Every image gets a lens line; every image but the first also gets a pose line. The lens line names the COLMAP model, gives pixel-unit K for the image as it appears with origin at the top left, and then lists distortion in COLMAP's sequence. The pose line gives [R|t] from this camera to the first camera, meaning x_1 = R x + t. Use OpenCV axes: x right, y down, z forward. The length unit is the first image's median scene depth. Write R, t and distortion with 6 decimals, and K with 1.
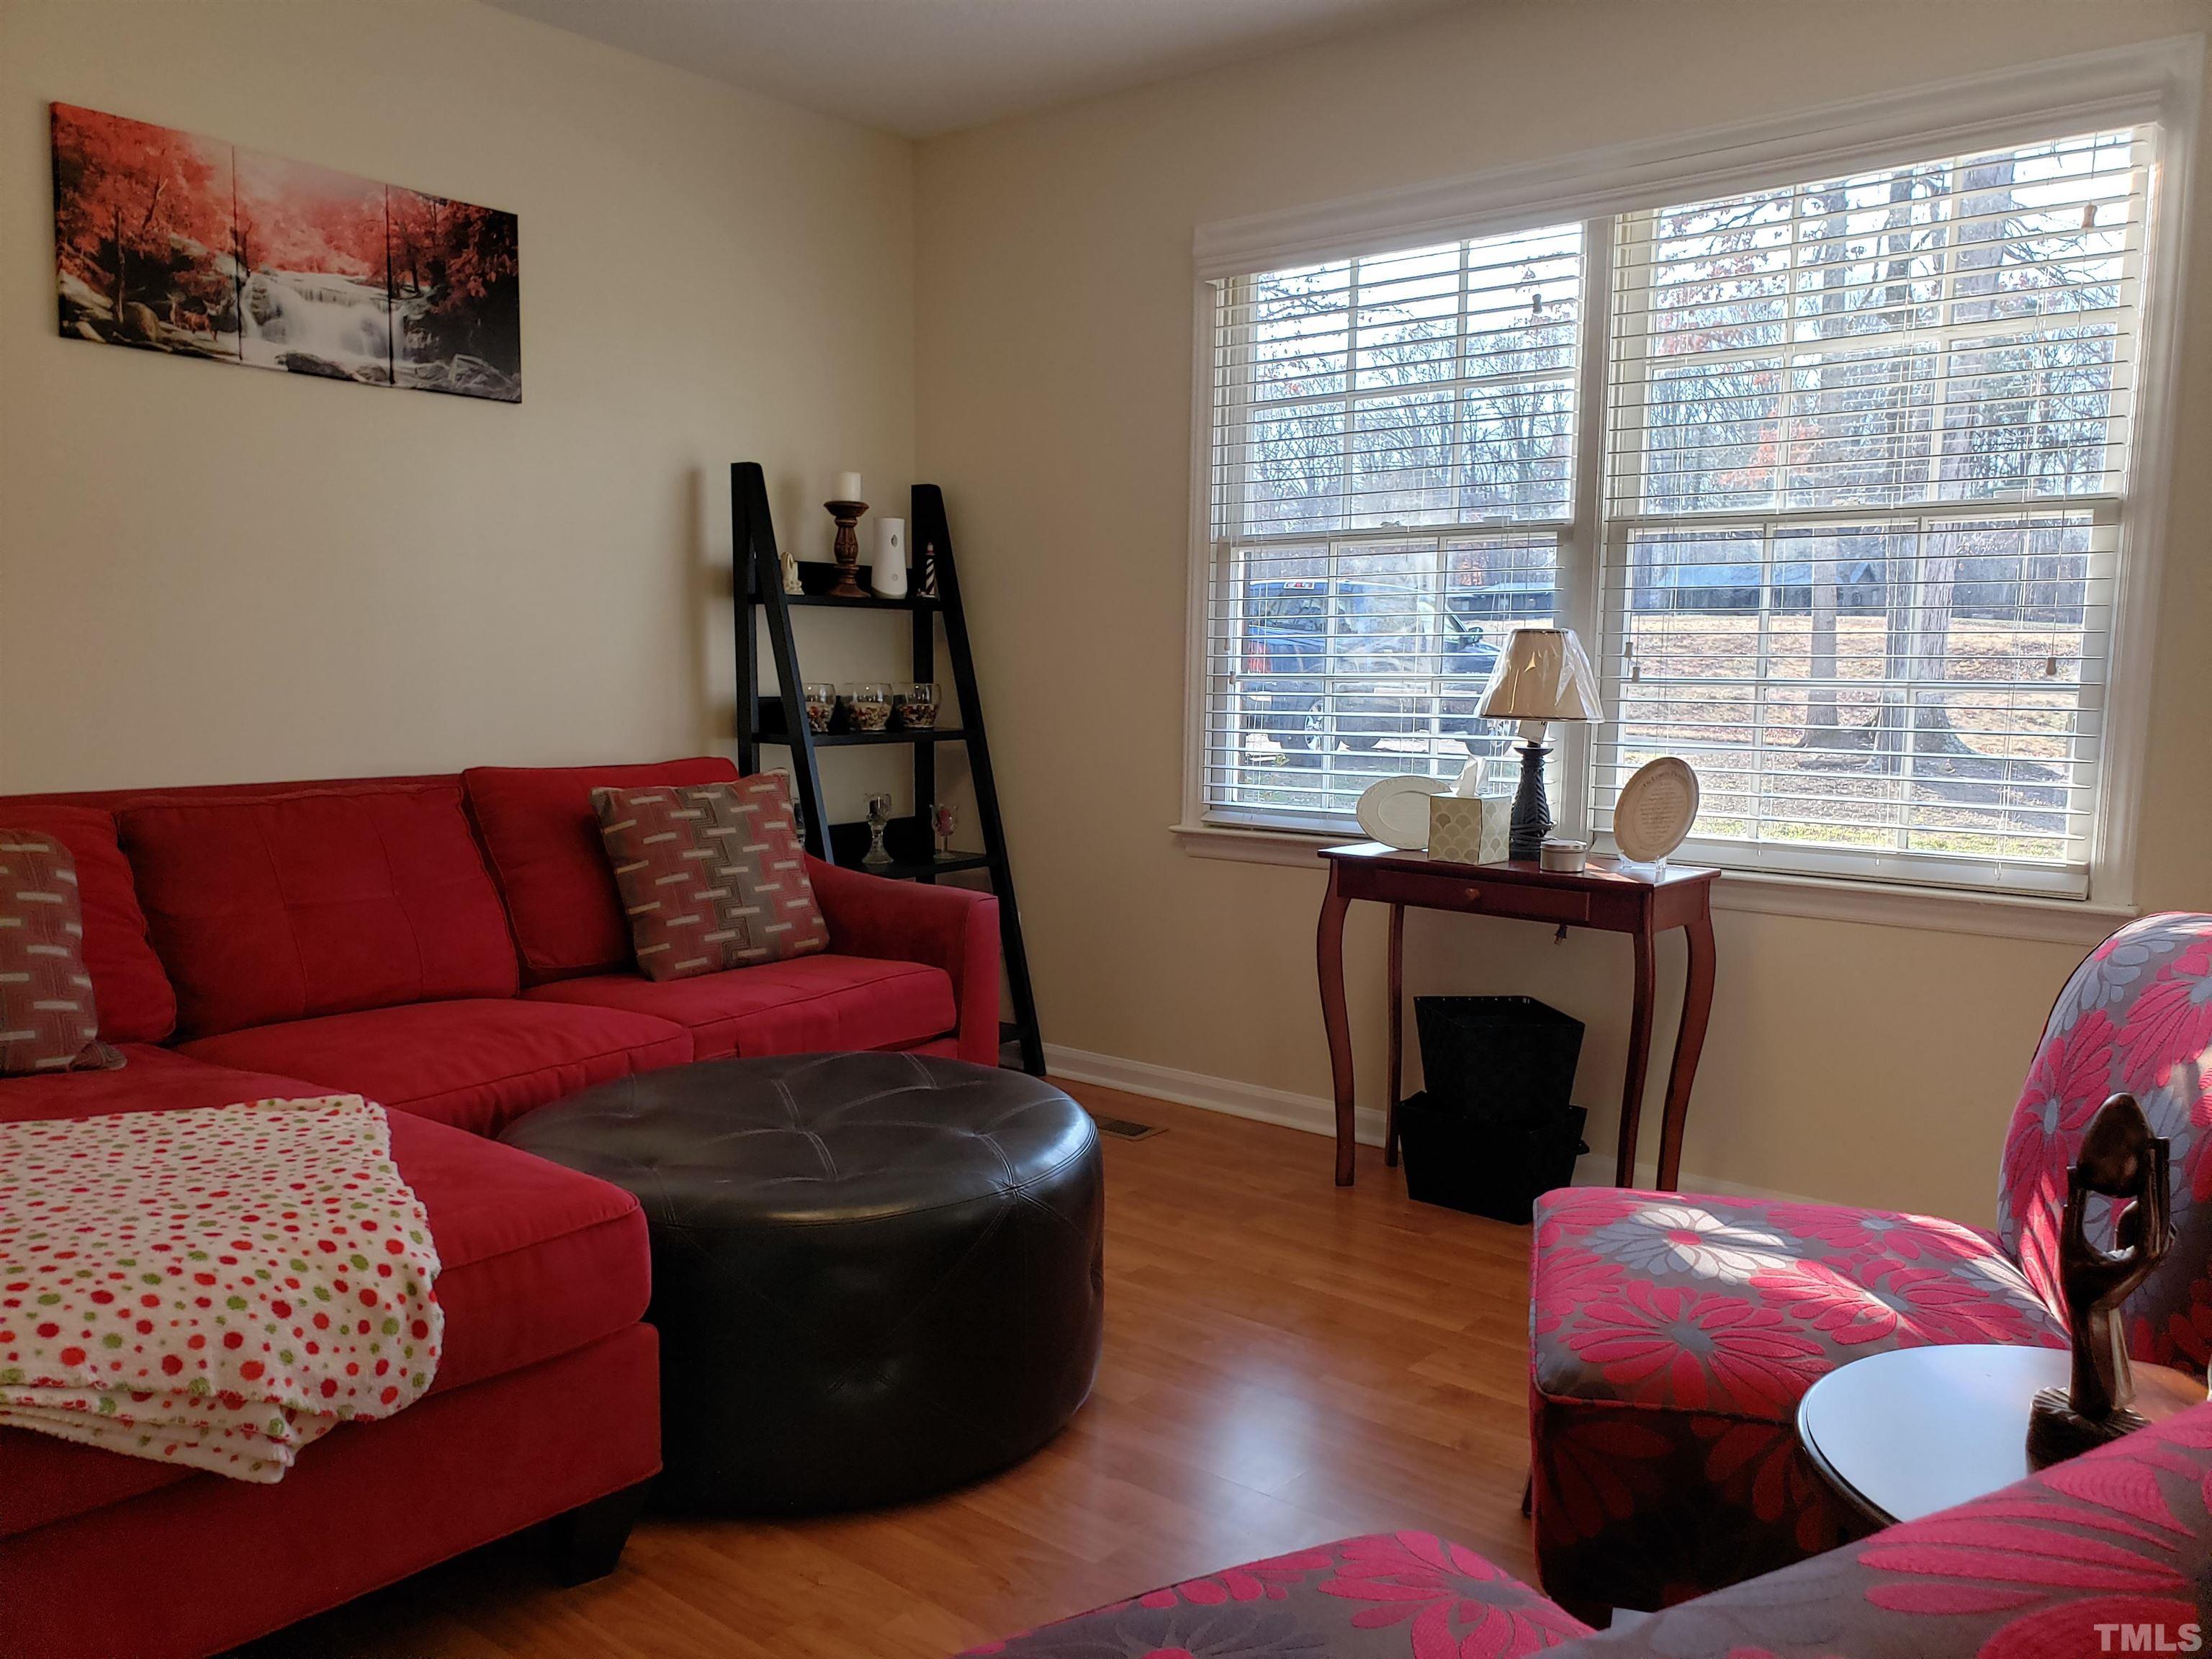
lens RADIAL K [[1726.6, 0, 1073.0], [0, 1726.6, 841.9], [0, 0, 1]] dist [0.043205, 0.001561]
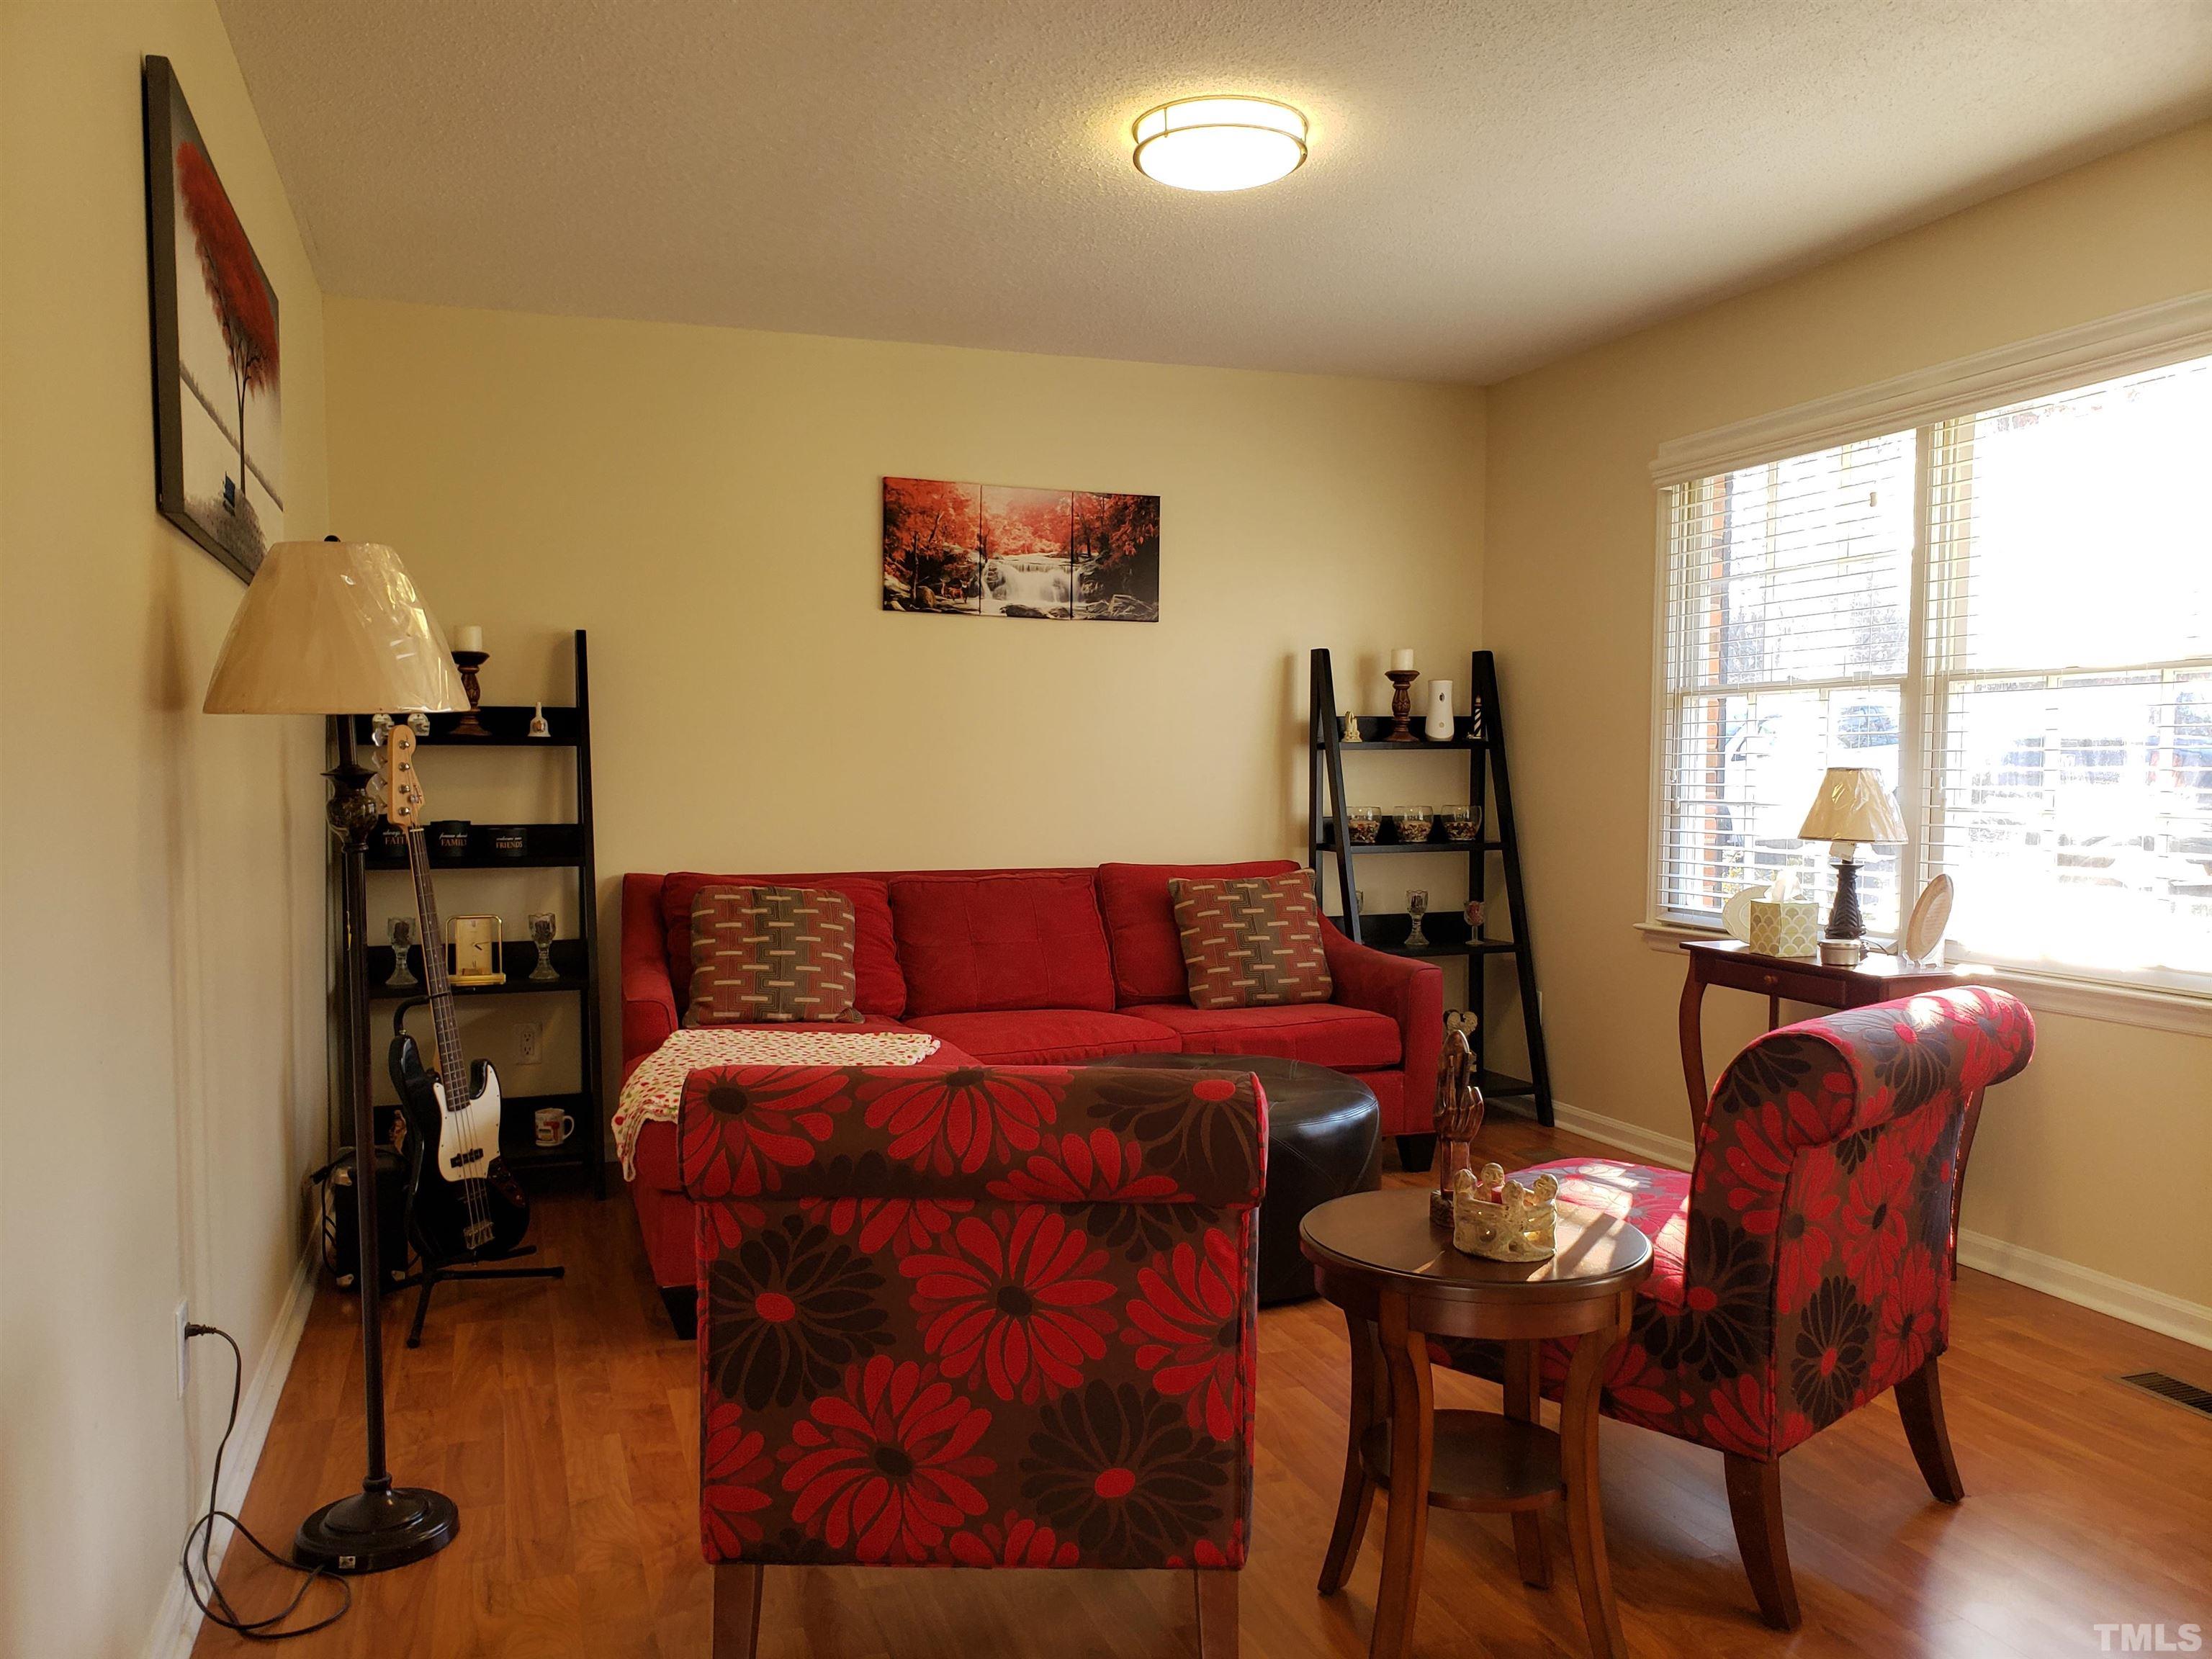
lens RADIAL K [[1720.0, 0, 1100.6], [0, 1720.0, 863.2], [0, 0, 1]] dist [0.269989, -0.614235]
pose [[0.861006, 0.020551, -0.508179, 0.449333], [-0.047661, 0.998047, -0.040391, 0.019838], [0.506356, 0.058997, 0.860304, -0.326073]]
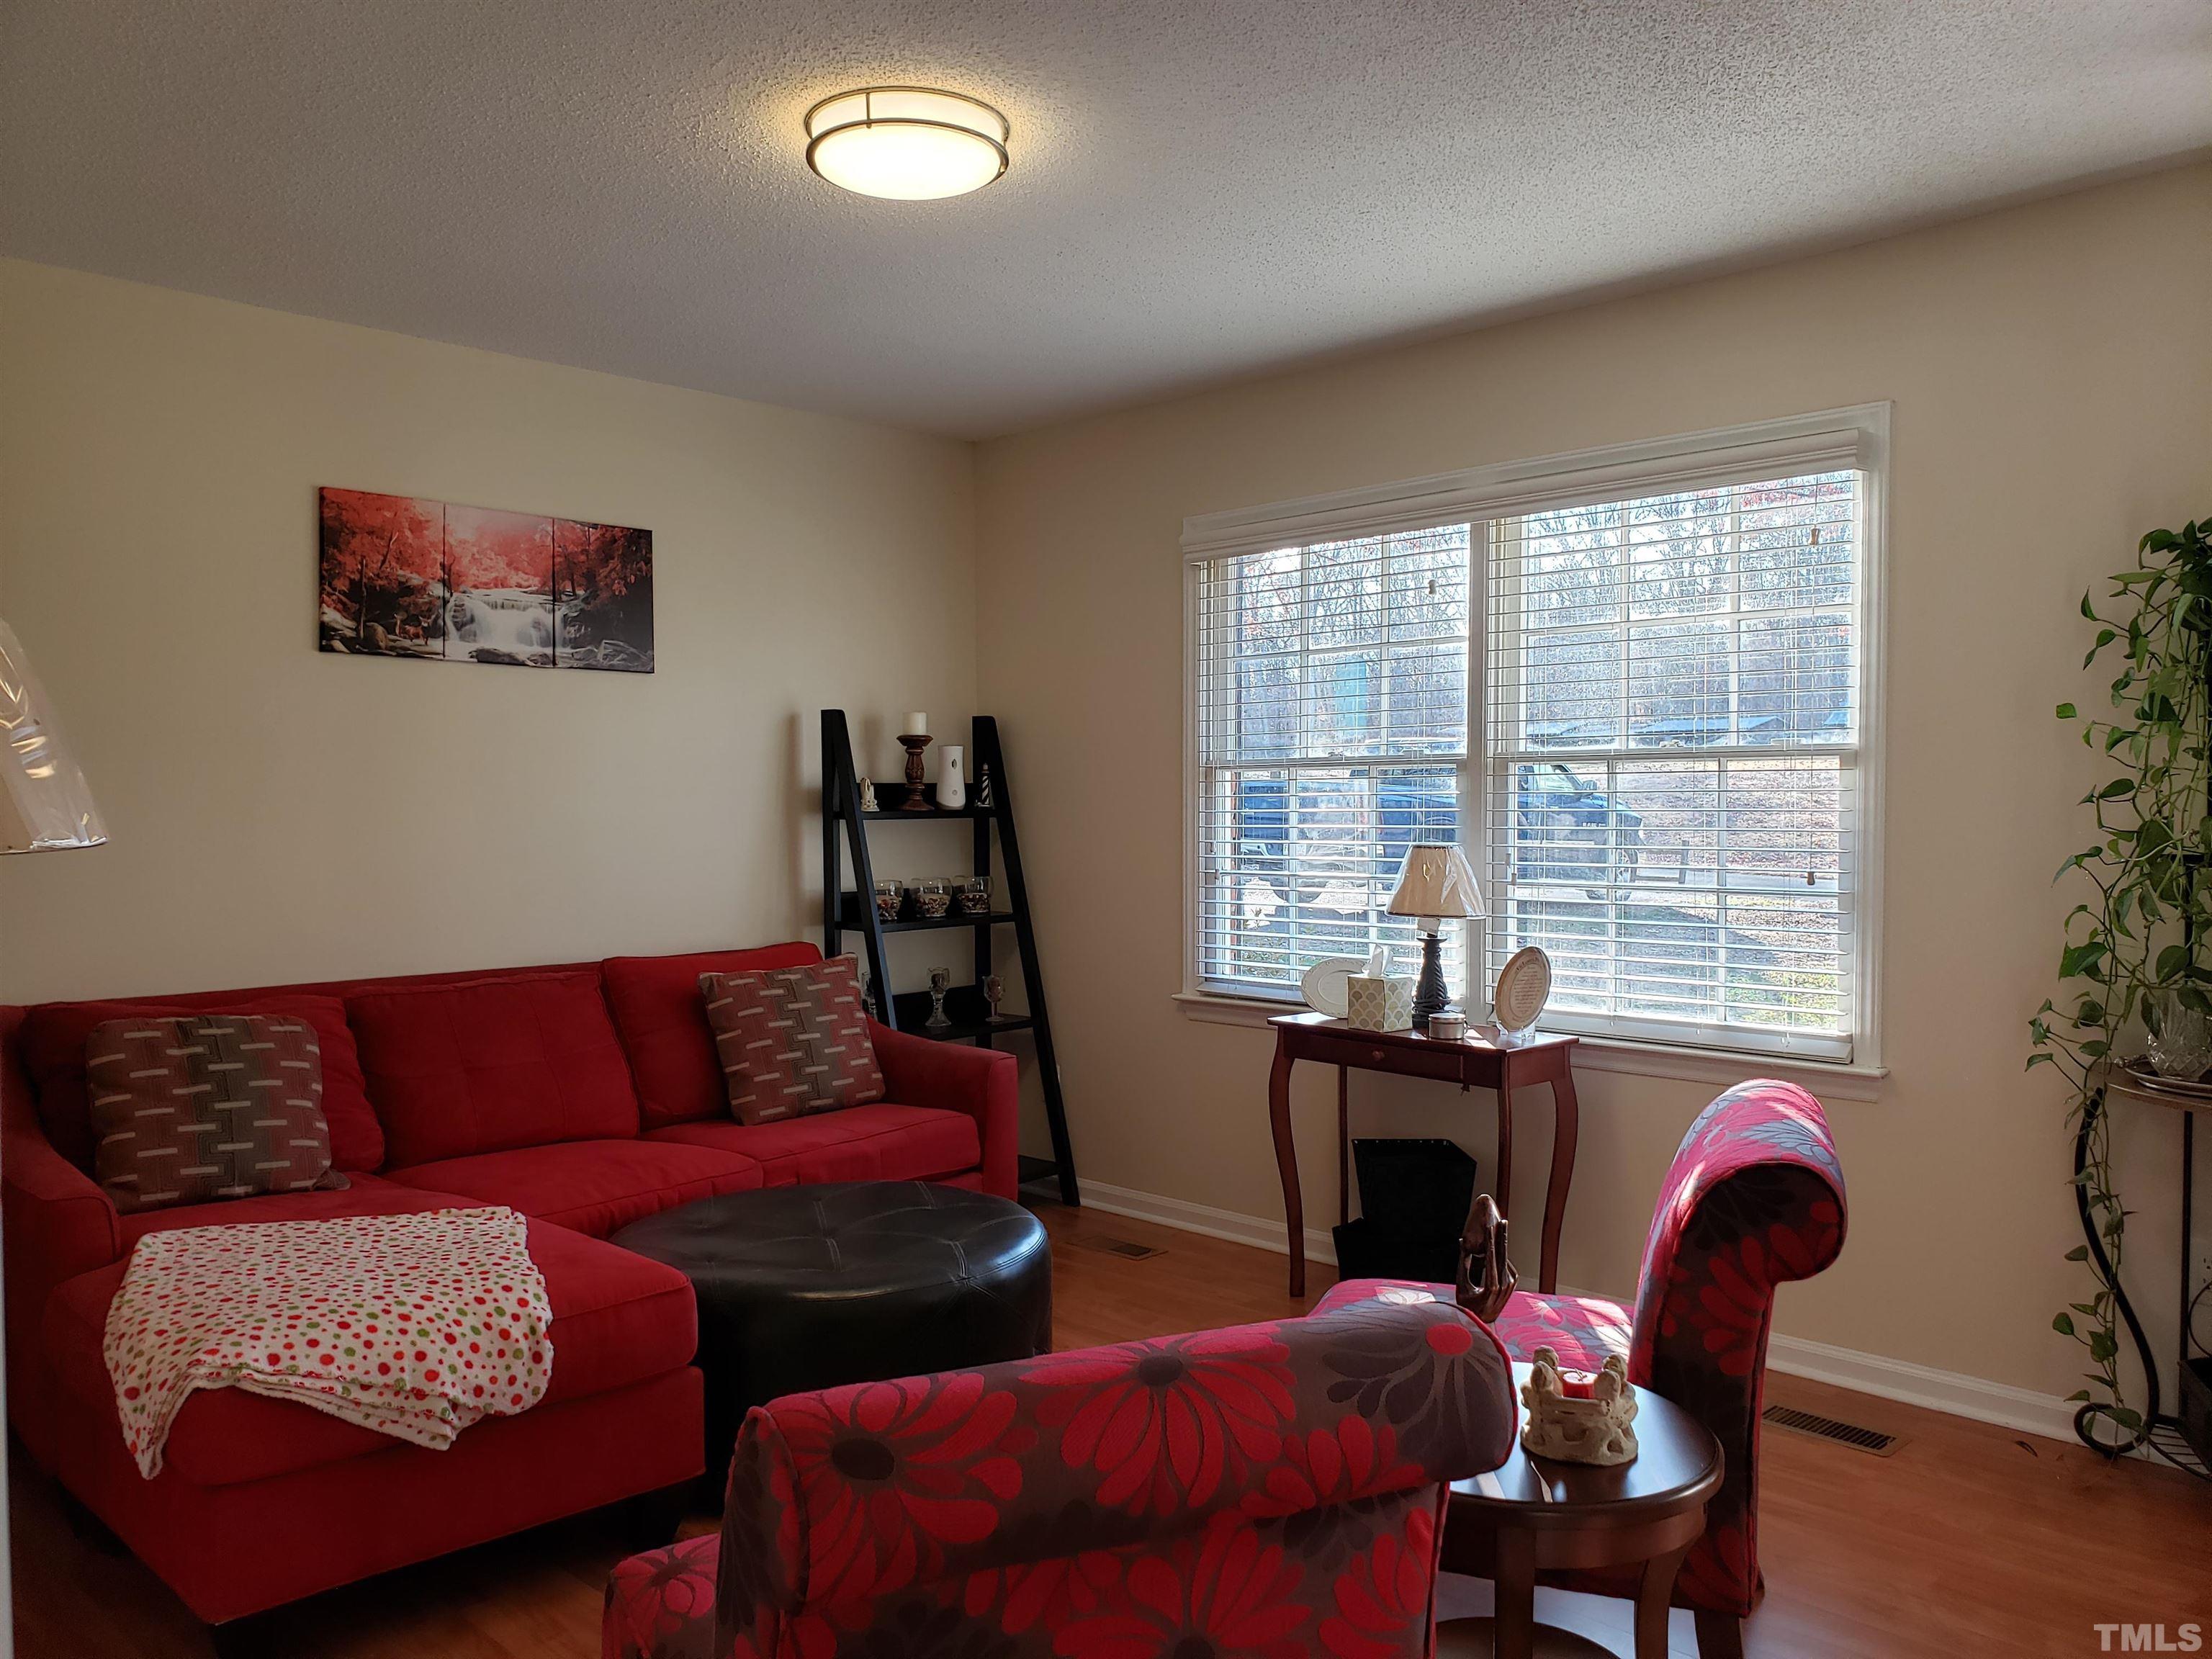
lens RADIAL K [[1731.9, 0, 1101.6], [0, 1731.9, 847.9], [0, 0, 1]] dist [0.073273, -0.093371]
pose [[0.996607, -0.010848, -0.081587, 0.132413], [0.004568, 0.997038, -0.076773, -0.024234], [0.082178, 0.076140, 0.993705, -0.276170]]
